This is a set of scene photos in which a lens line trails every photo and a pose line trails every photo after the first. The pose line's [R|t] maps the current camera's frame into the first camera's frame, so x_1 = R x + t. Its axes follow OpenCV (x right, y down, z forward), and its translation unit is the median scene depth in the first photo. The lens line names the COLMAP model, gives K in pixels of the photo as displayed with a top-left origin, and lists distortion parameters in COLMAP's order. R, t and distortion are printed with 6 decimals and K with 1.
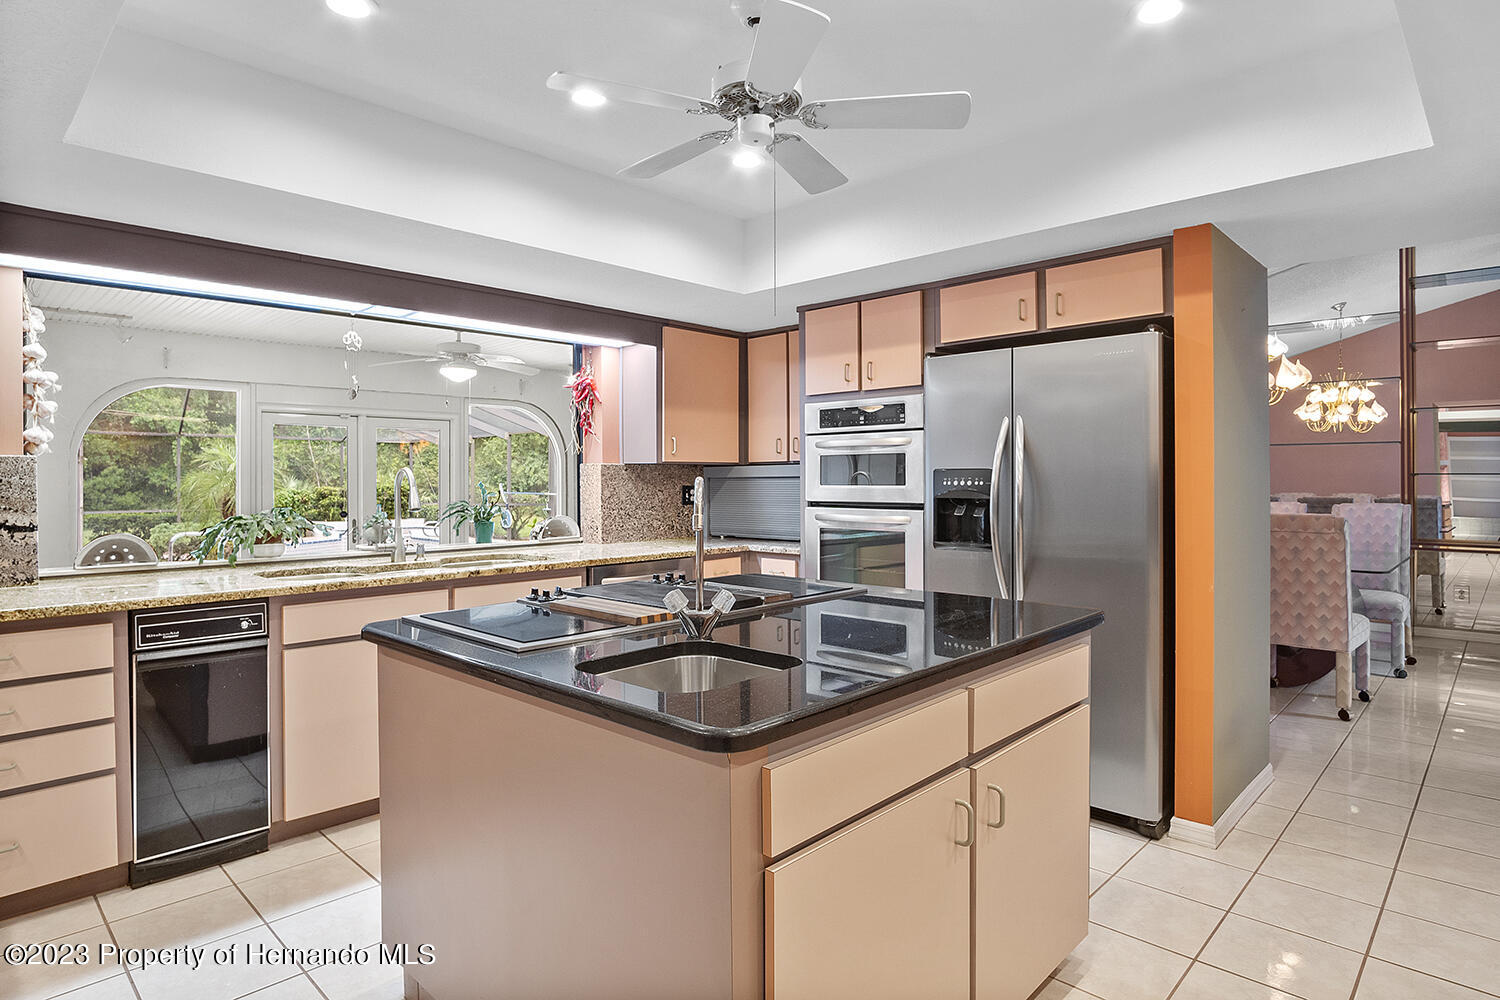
lens RADIAL K [[817.1, 0, 743.4], [0, 817.1, 497.6], [0, 0, 1]] dist [-0.029580, 0.003028]
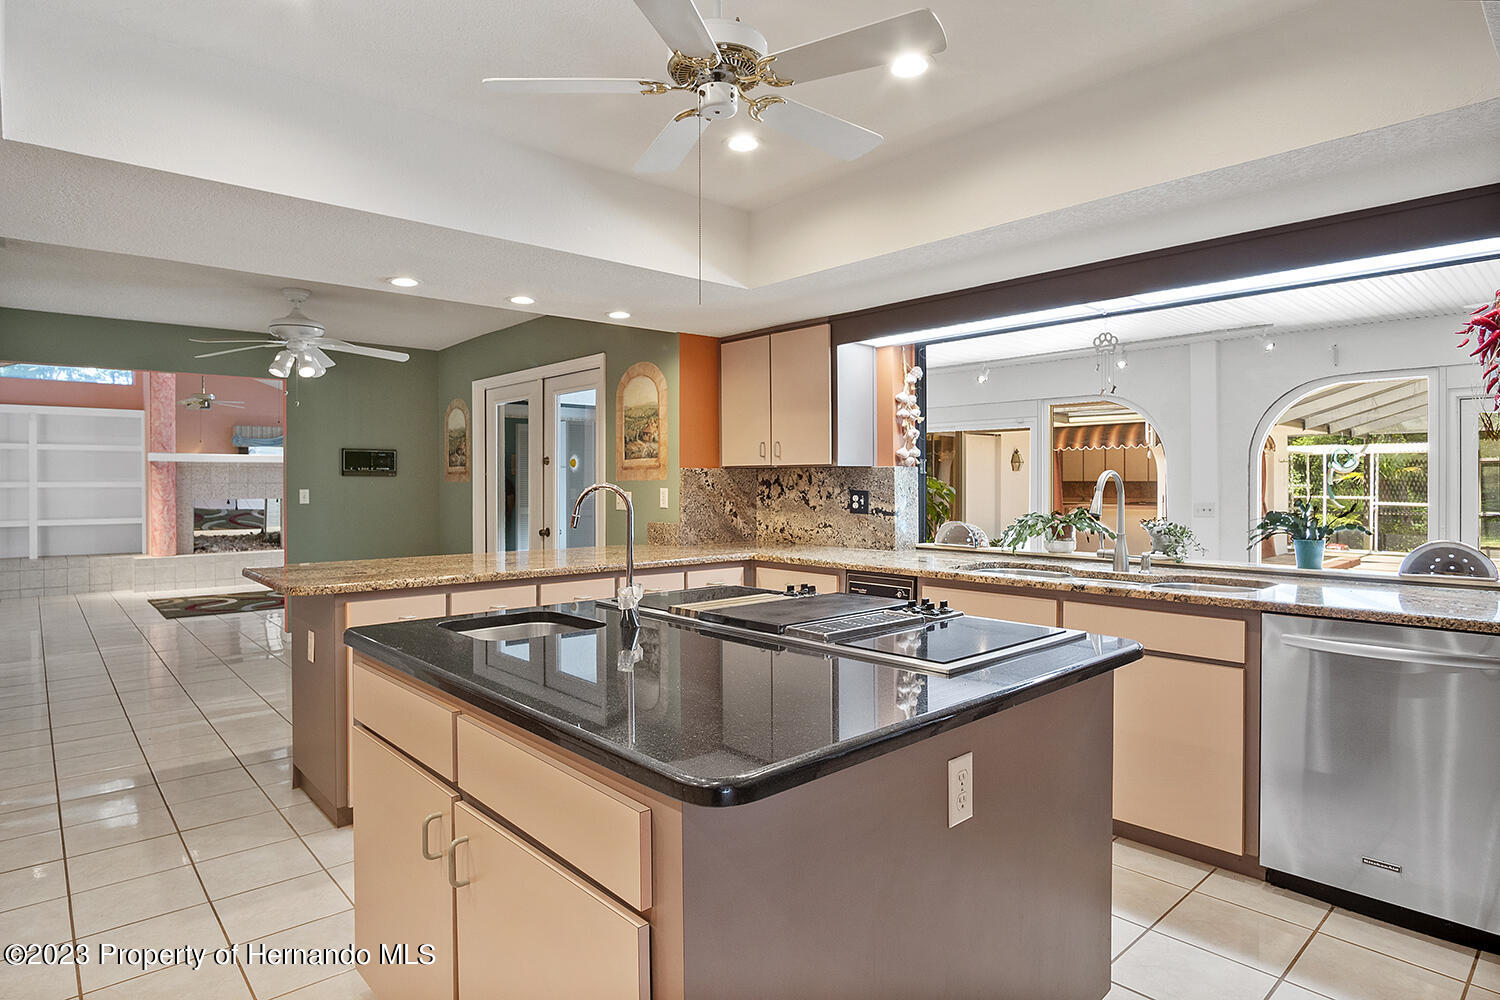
lens RADIAL K [[817.1, 0, 743.0], [0, 817.1, 489.2], [0, 0, 1]] dist [-0.029580, 0.003028]
pose [[-0.114723, 0.004637, -0.993387, 0.625448], [-0.022561, 0.999719, 0.007272, -0.012077], [0.993141, 0.023246, -0.114586, 0.800596]]
